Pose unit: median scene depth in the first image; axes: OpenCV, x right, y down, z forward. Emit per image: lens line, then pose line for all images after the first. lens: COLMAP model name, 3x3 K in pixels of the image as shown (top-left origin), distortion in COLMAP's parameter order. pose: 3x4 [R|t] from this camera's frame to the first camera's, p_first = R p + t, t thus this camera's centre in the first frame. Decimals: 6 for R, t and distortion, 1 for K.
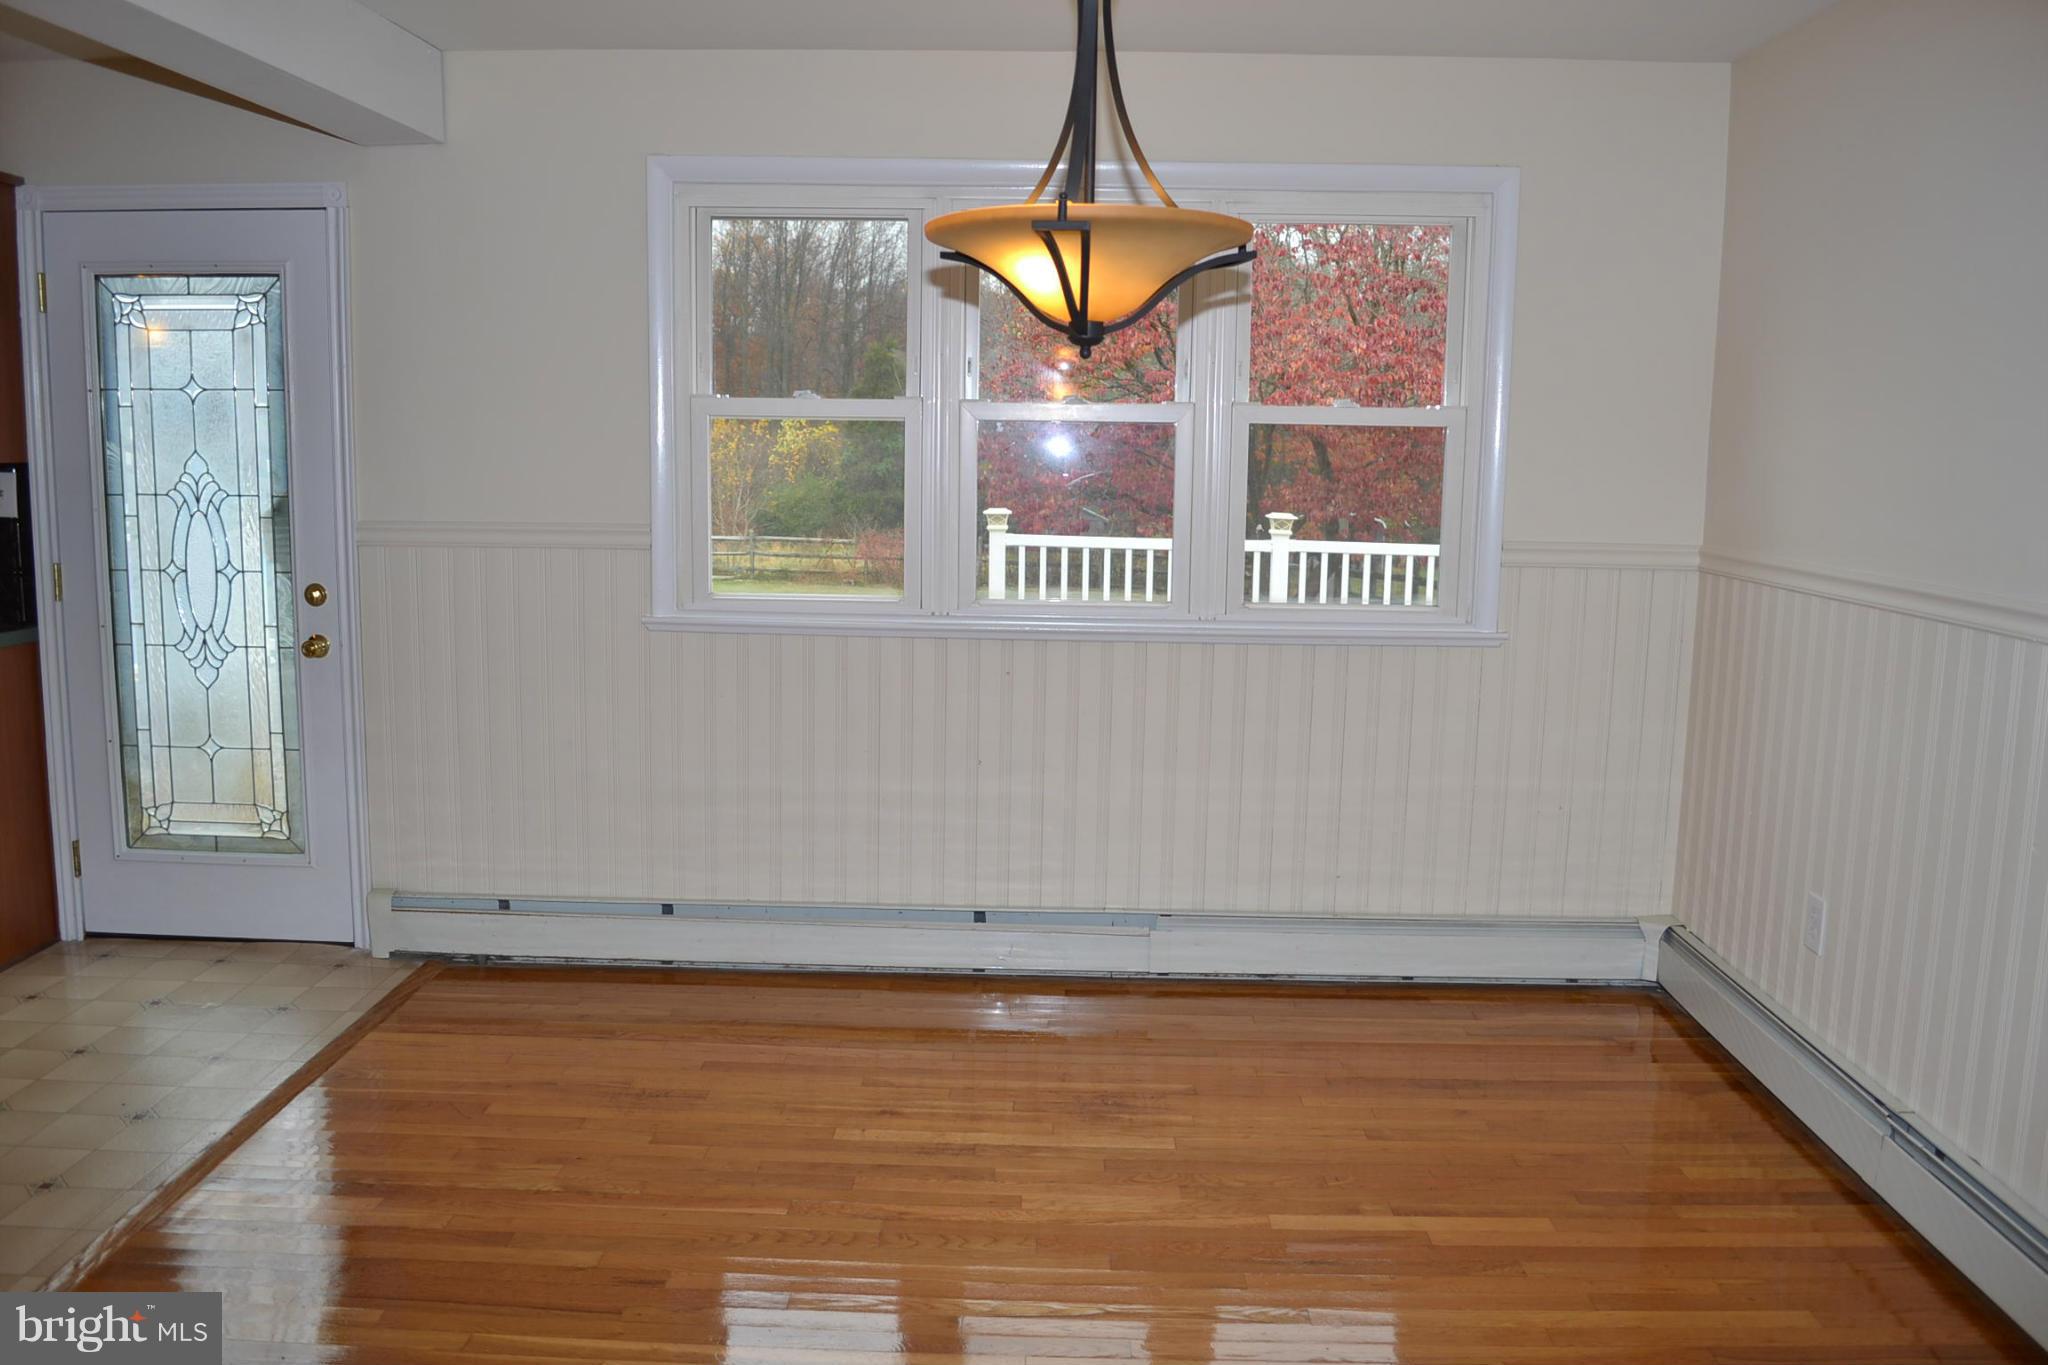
lens RADIAL K [[1636.4, 0, 1031.4], [0, 1636.4, 681.7], [0, 0, 1]] dist [-0.079734, 0.007094]
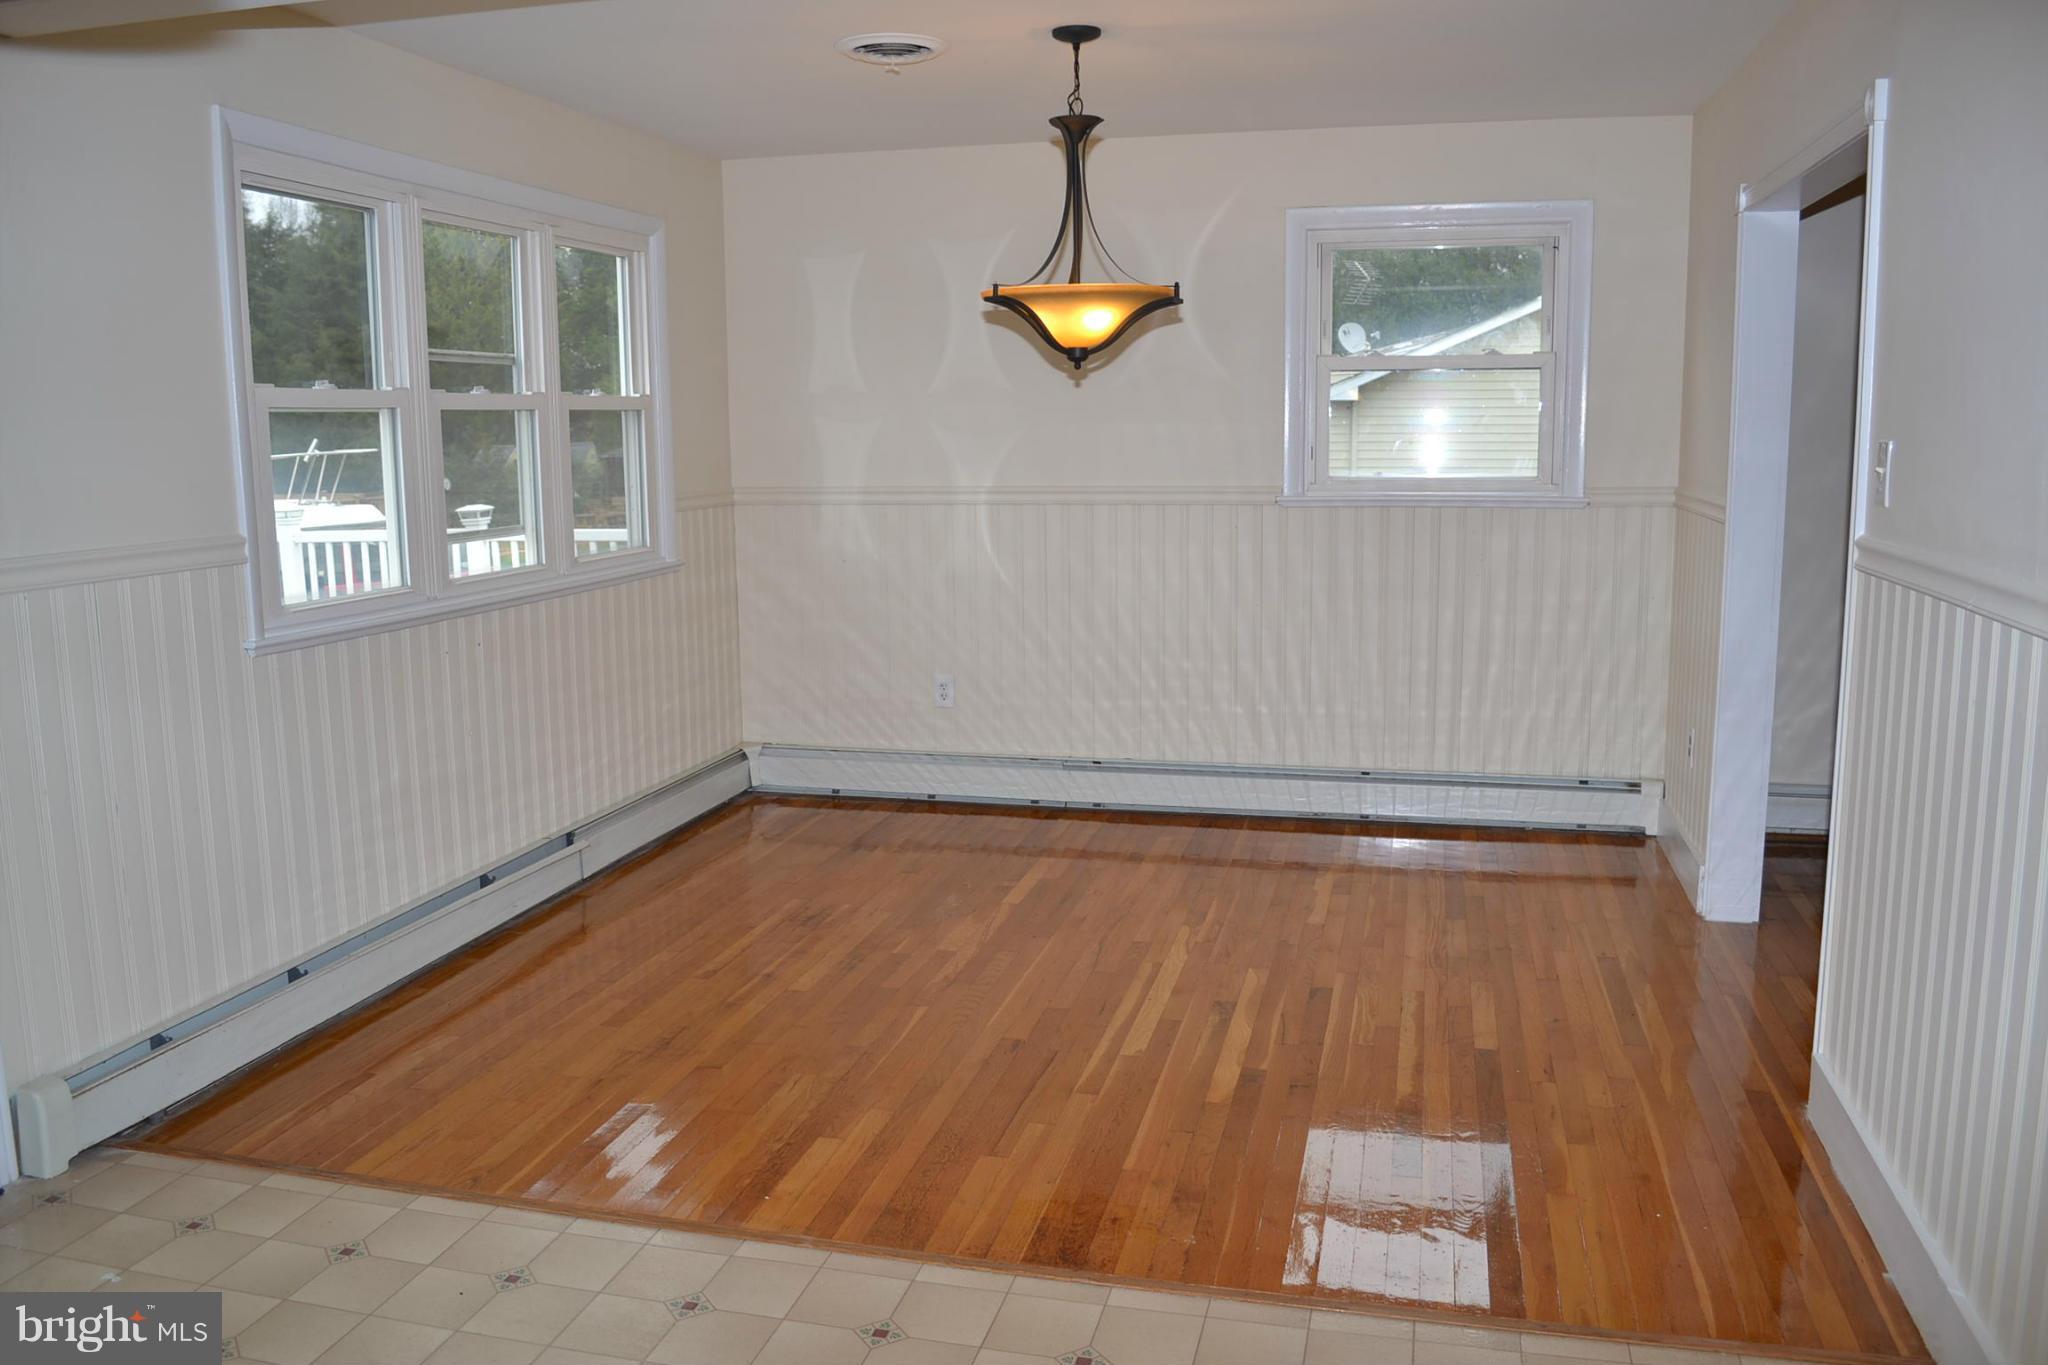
lens RADIAL K [[1636.4, 0, 1006.6], [0, 1636.4, 679.0], [0, 0, 1]] dist [-0.079734, 0.007094]
pose [[0.208882, -0.166702, 0.963628, -0.966265], [0.146242, 0.979609, 0.137766, -0.078087], [-0.966945, 0.112146, 0.229001, 0.419193]]
